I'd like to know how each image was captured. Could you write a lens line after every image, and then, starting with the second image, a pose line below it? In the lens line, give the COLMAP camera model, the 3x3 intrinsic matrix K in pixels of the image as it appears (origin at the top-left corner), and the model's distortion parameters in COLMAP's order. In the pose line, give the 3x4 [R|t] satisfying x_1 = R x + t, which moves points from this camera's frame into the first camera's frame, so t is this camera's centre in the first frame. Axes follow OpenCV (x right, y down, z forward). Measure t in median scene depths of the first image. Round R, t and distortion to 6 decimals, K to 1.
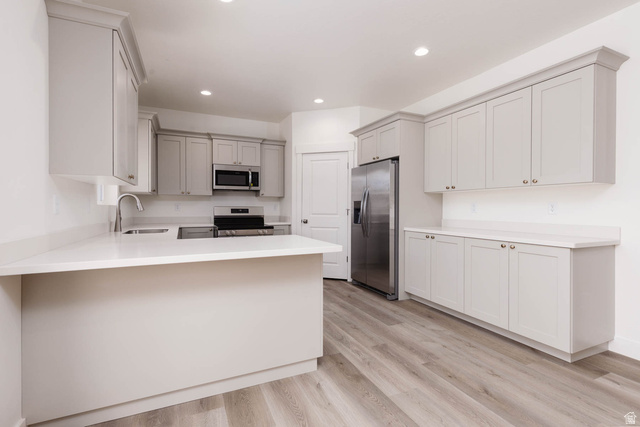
lens RADIAL K [[294.5, 0, 321.3], [0, 294.5, 212.6], [0, 0, 1]] dist [0.006599, 0.000021]
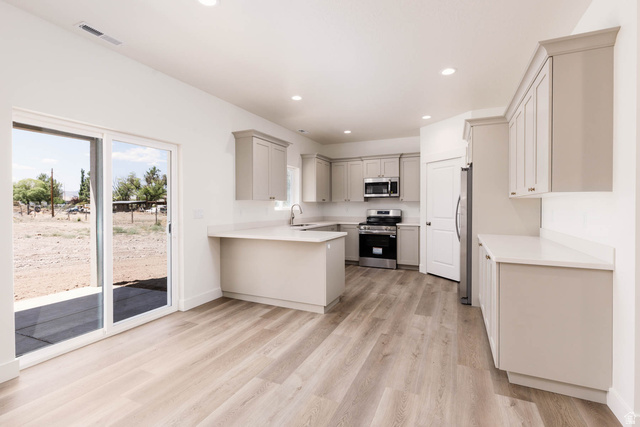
lens RADIAL K [[299.1, 0, 322.2], [0, 299.1, 208.4], [0, 0, 1]] dist [0.000047, -0.000010]
pose [[0.649619, 0.004589, -0.760246, 0.876629], [-0.009617, 0.999951, -0.002182, -0.033901], [0.760199, 0.008729, 0.649632, -0.065101]]
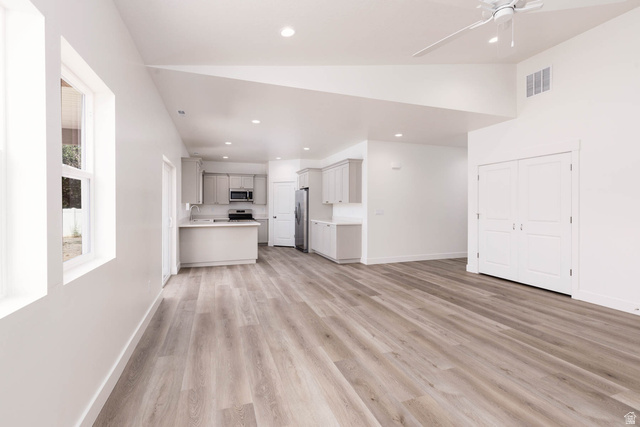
lens RADIAL K [[290.6, 0, 315.4], [0, 290.6, 214.3], [0, 0, 1]] dist [0.002004, 0.000335]
pose [[0.994281, 0.005105, -0.106670, 0.675914], [-0.003941, 0.999930, 0.011121, -0.017862], [0.106719, -0.010637, 0.994232, -1.439799]]
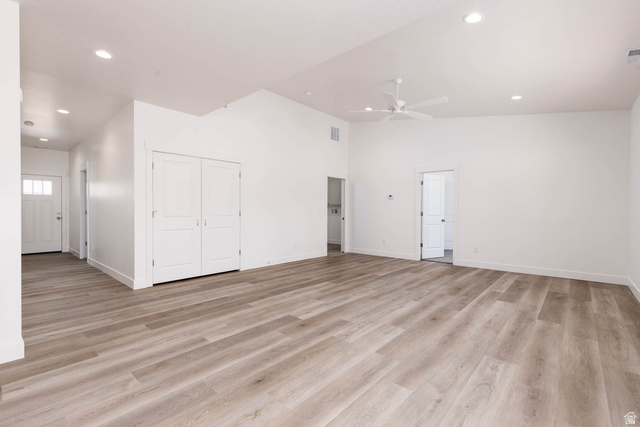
lens RADIAL K [[294.5, 0, 321.3], [0, 294.5, 212.6], [0, 0, 1]] dist [0.006599, 0.000021]
pose [[-0.402515, -0.005047, 0.915399, -0.189351], [0.013228, 0.999848, 0.011330, 0.000674], [-0.915318, 0.016669, -0.402387, 0.315611]]
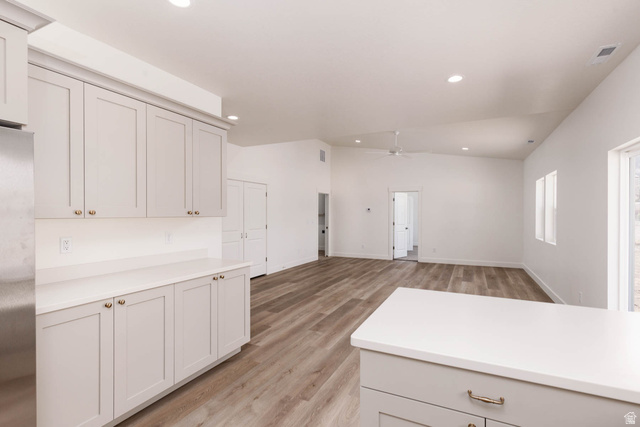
lens RADIAL K [[312.2, 0, 330.6], [0, 312.2, 214.0], [0, 0, 1]] dist [0.000498, 0.000150]
pose [[-0.648716, -0.001059, 0.761030, -0.377477], [0.012746, 0.999844, 0.012257, -0.097081], [-0.760924, 0.017651, -0.648601, 1.190507]]
